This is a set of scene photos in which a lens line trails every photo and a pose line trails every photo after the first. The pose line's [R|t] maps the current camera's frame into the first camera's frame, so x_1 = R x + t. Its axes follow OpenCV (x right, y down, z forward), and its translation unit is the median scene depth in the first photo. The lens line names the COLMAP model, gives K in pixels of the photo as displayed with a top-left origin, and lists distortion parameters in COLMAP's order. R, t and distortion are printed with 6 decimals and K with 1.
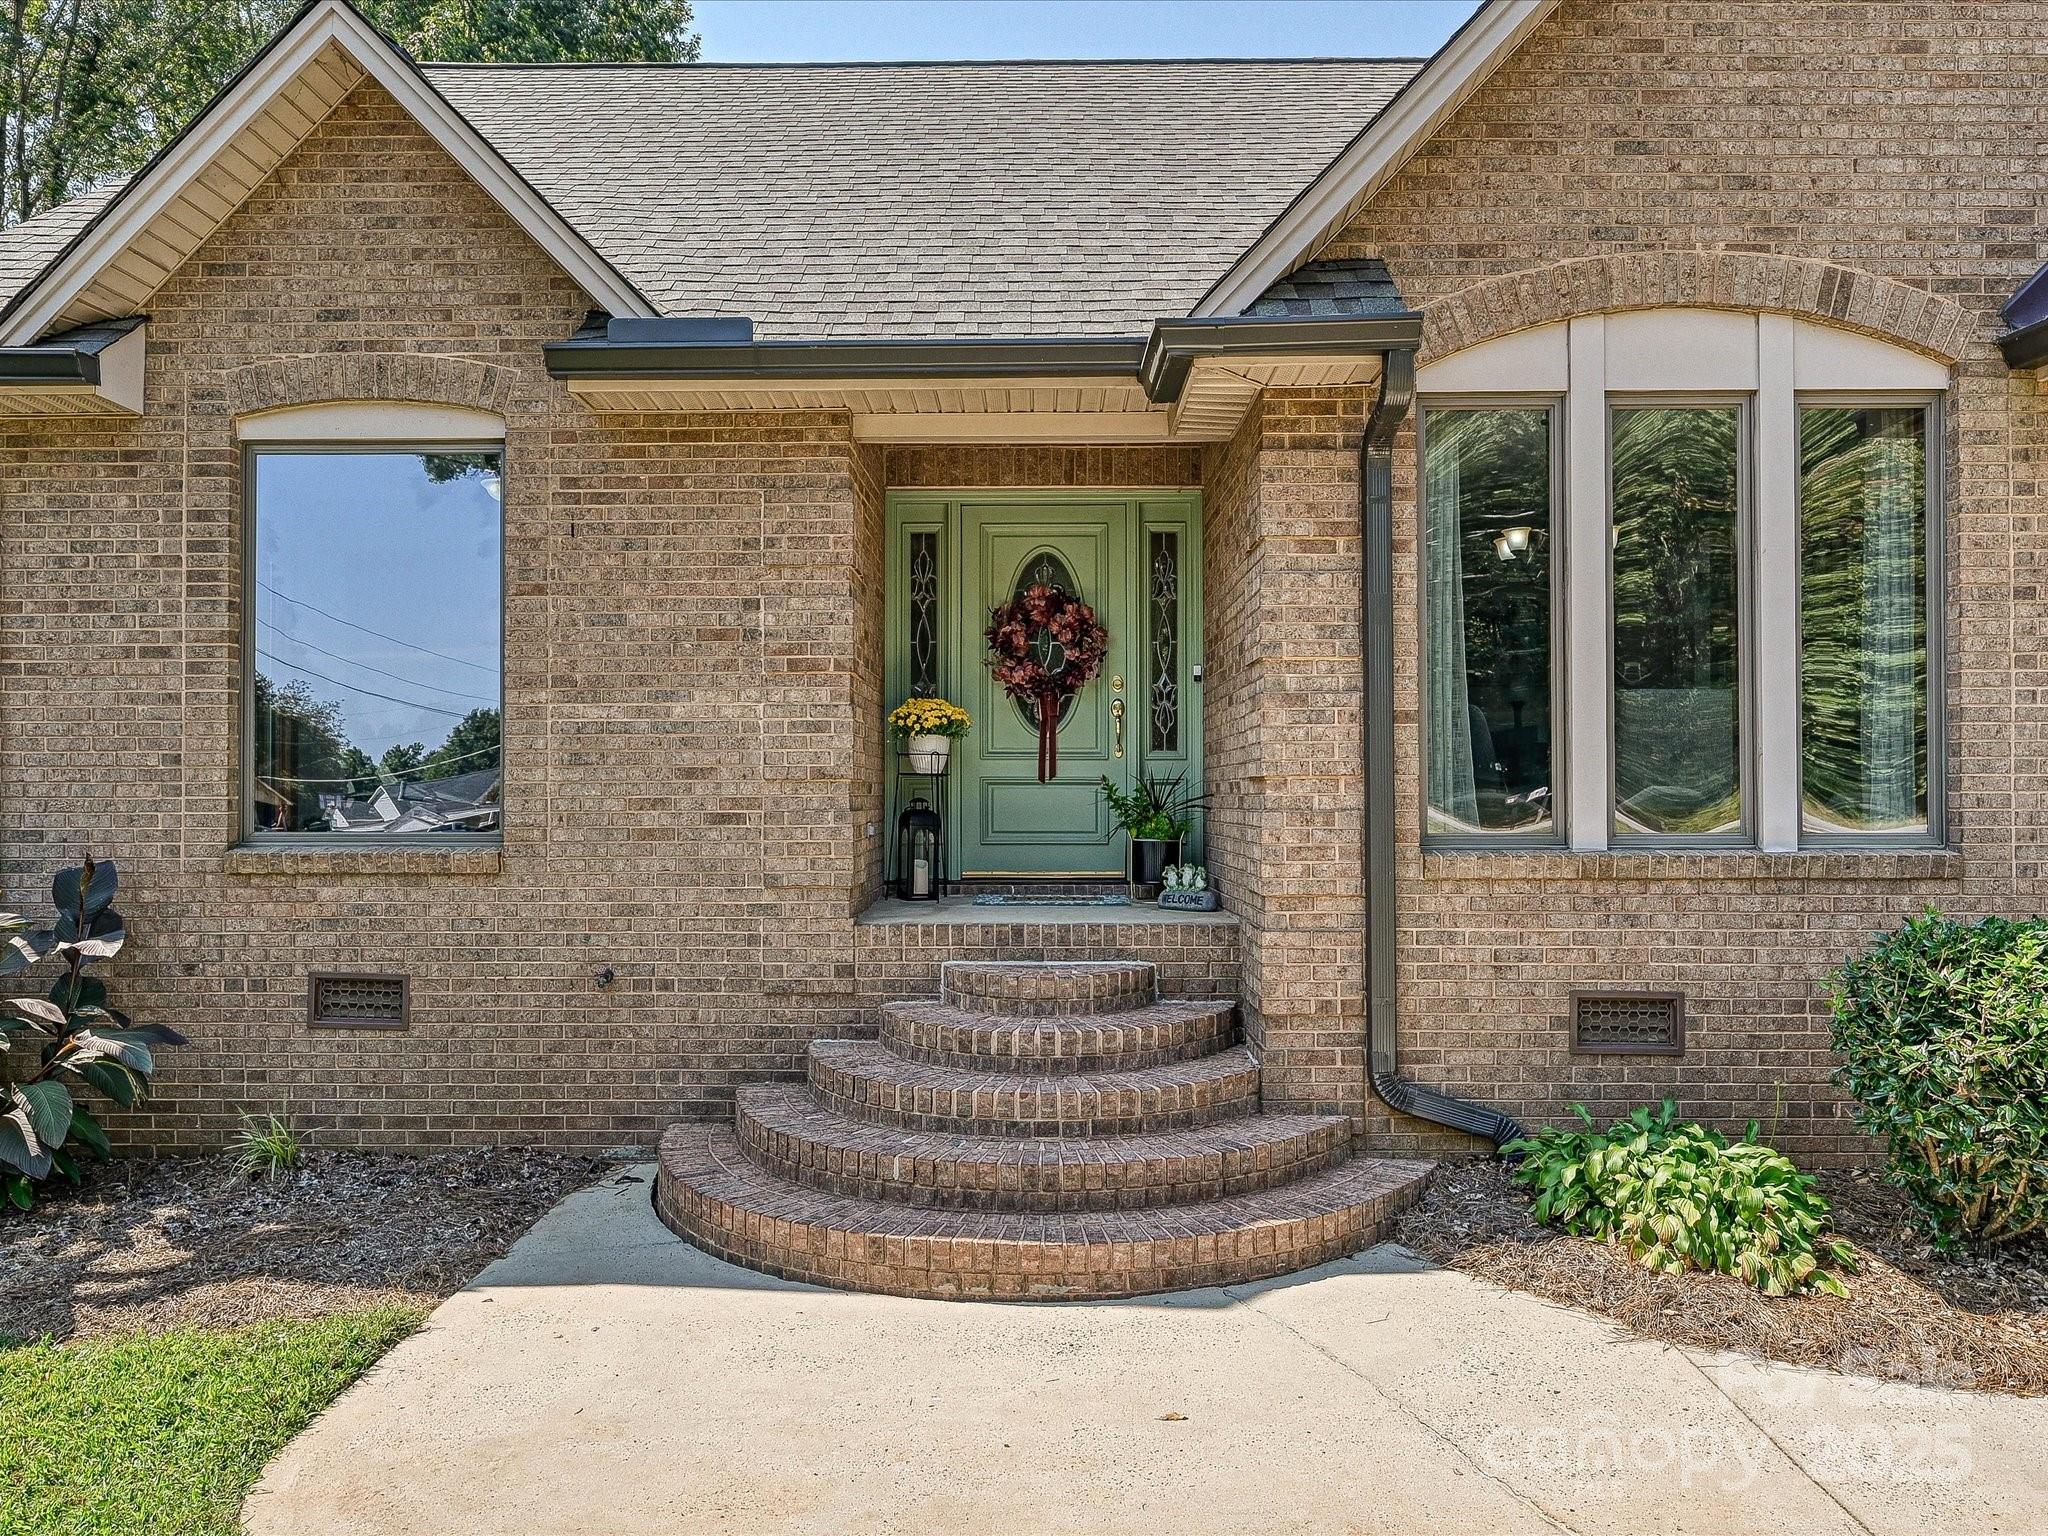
lens RADIAL K [[923.8, 0, 1024.0], [0, 923.8, 768.0], [0, 0, 1]] dist [0.001064, 0.000485]
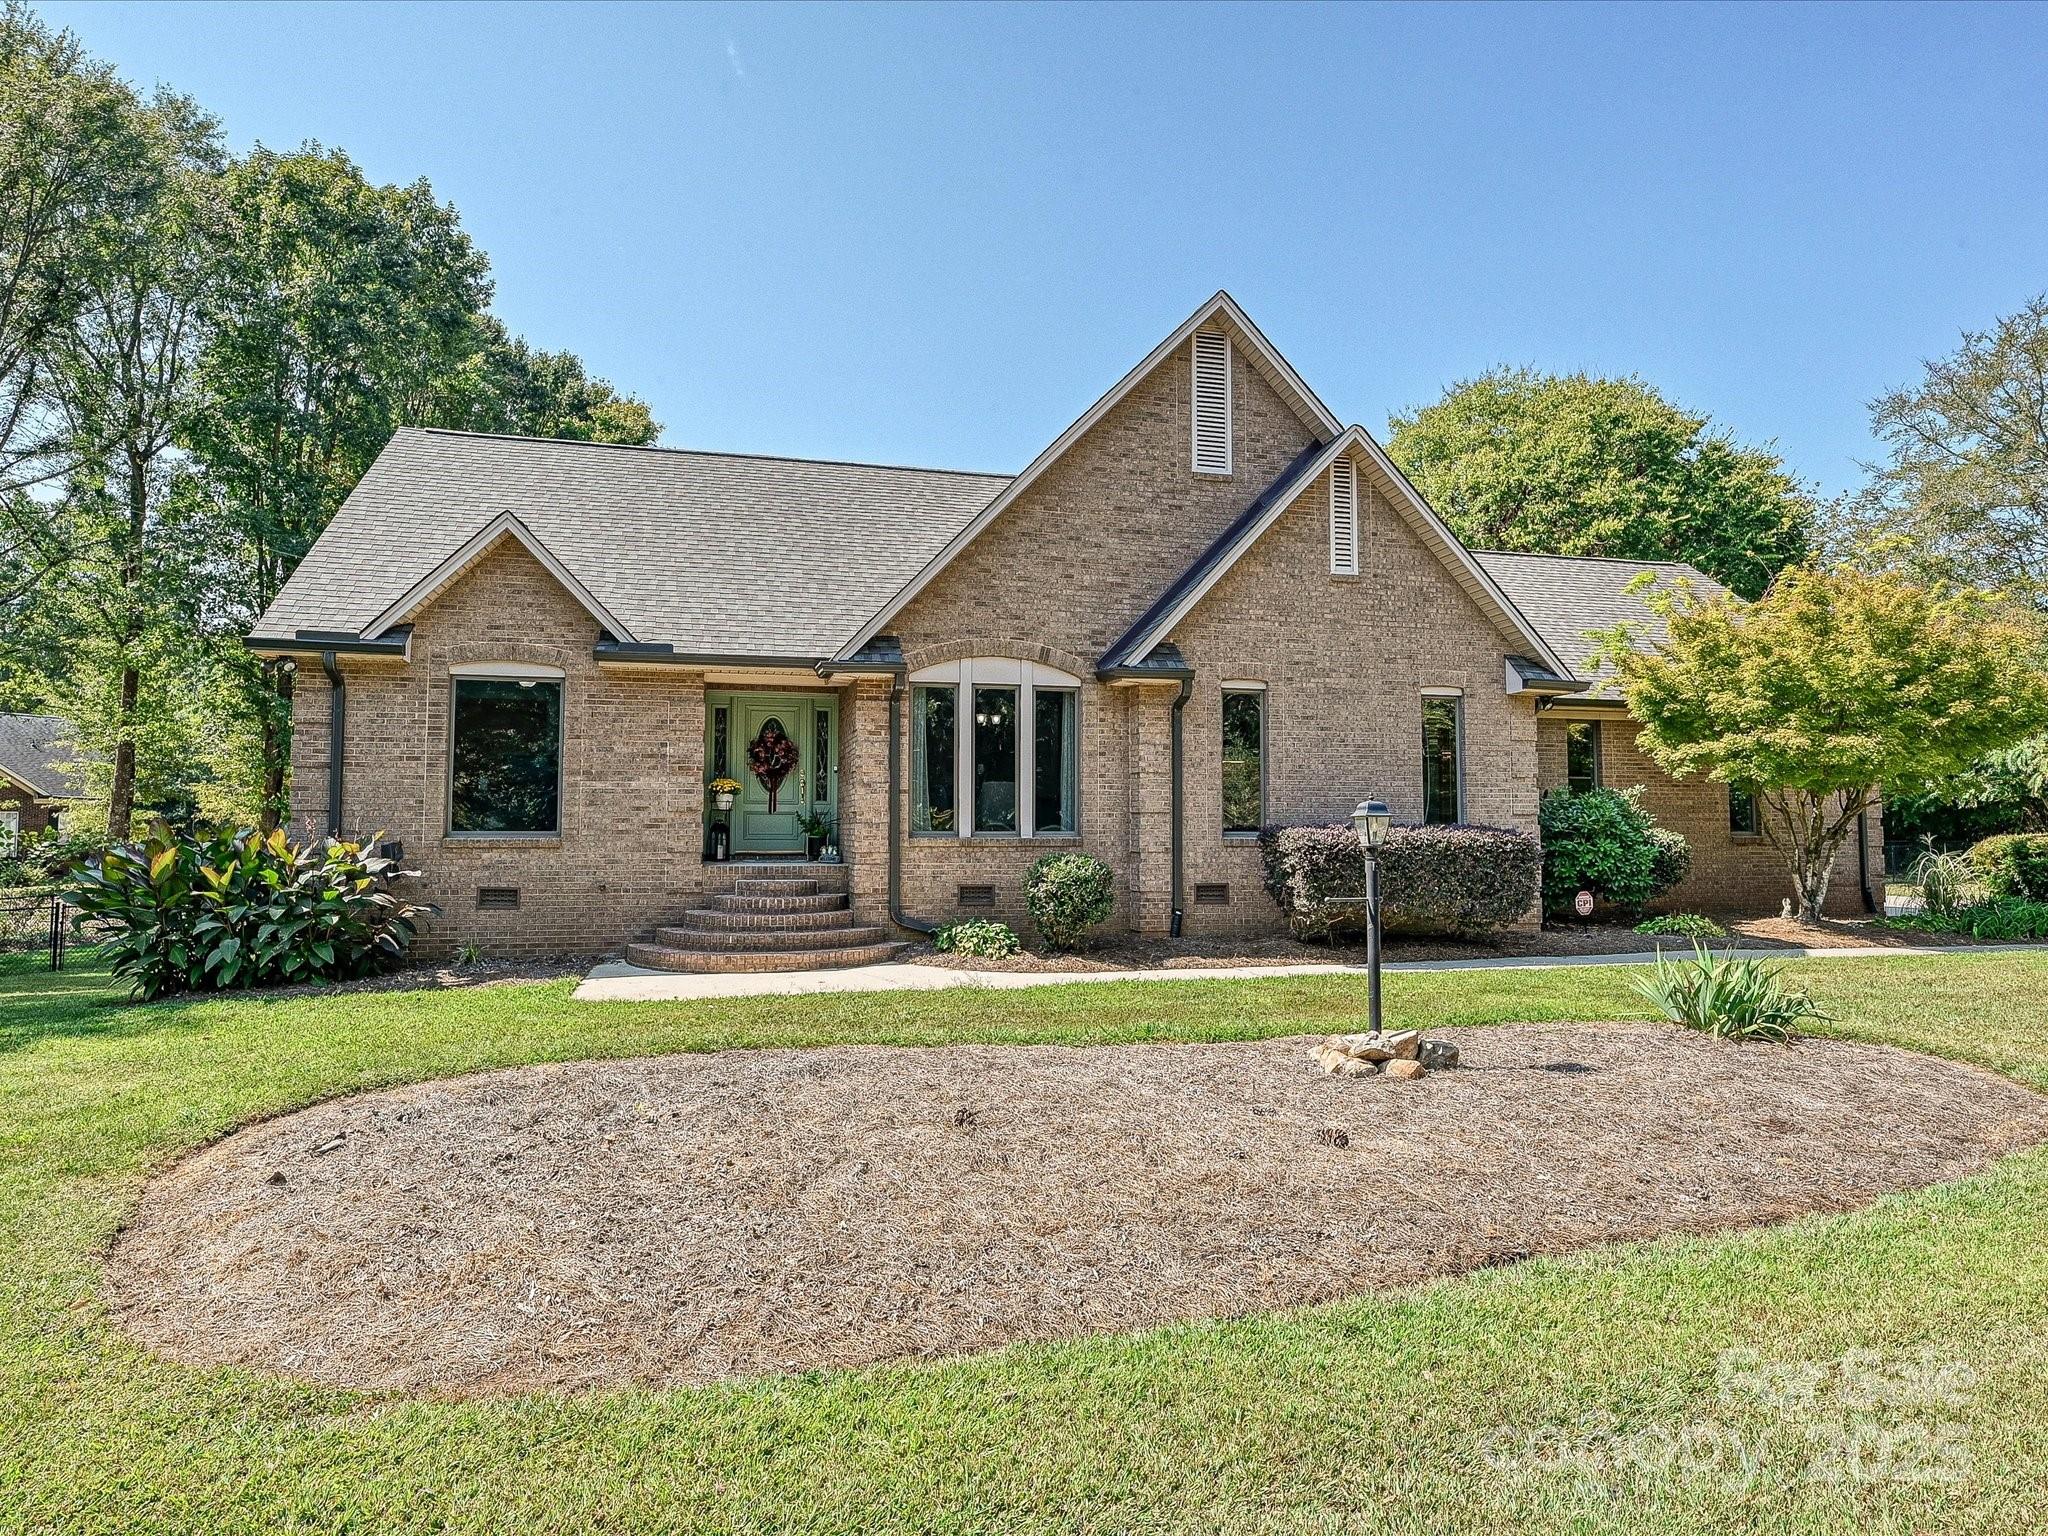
lens RADIAL K [[1114.4, 0, 1037.4], [0, 1114.4, 771.4], [0, 0, 1]] dist [0.000374, 0.000201]
pose [[0.941907, 0.018665, 0.335355, -0.361552], [-0.008671, 0.999473, -0.031274, -0.011377], [-0.335762, 0.026550, 0.941573, -2.369784]]
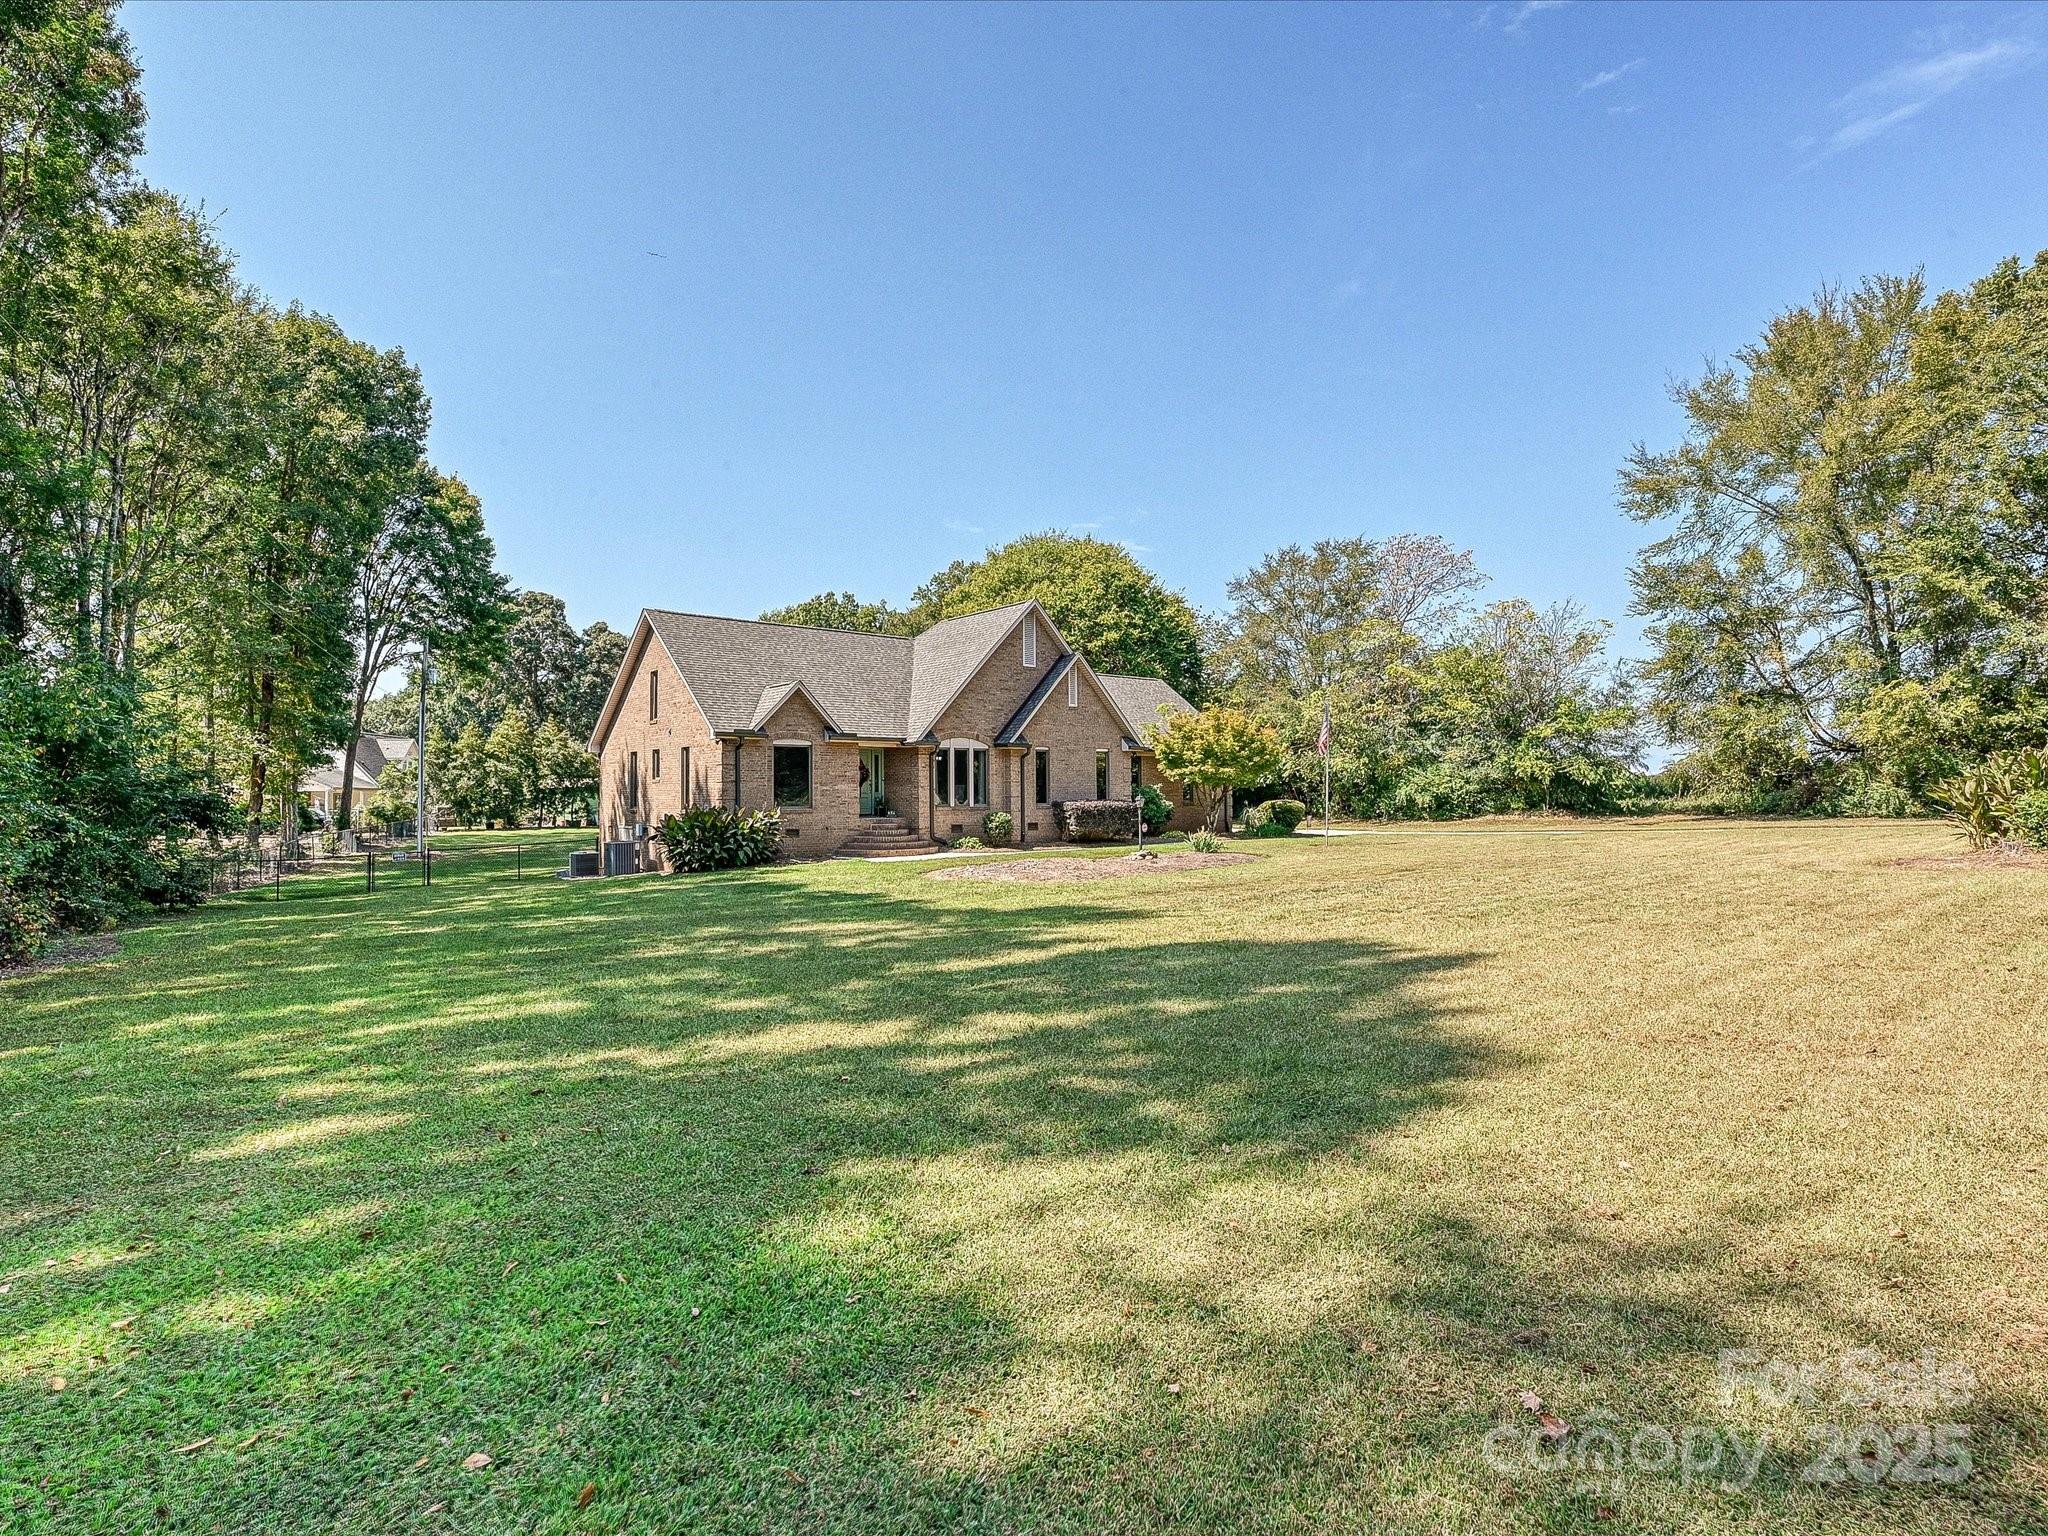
lens RADIAL K [[923.8, 0, 1024.0], [0, 923.8, 768.0], [0, 0, 1]] dist [0.001064, 0.000485]
pose [[0.711710, 0.016198, 0.702286, -4.291916], [-0.006362, 0.999842, -0.016614, -0.107371], [-0.702444, 0.007357, 0.711701, -4.809012]]
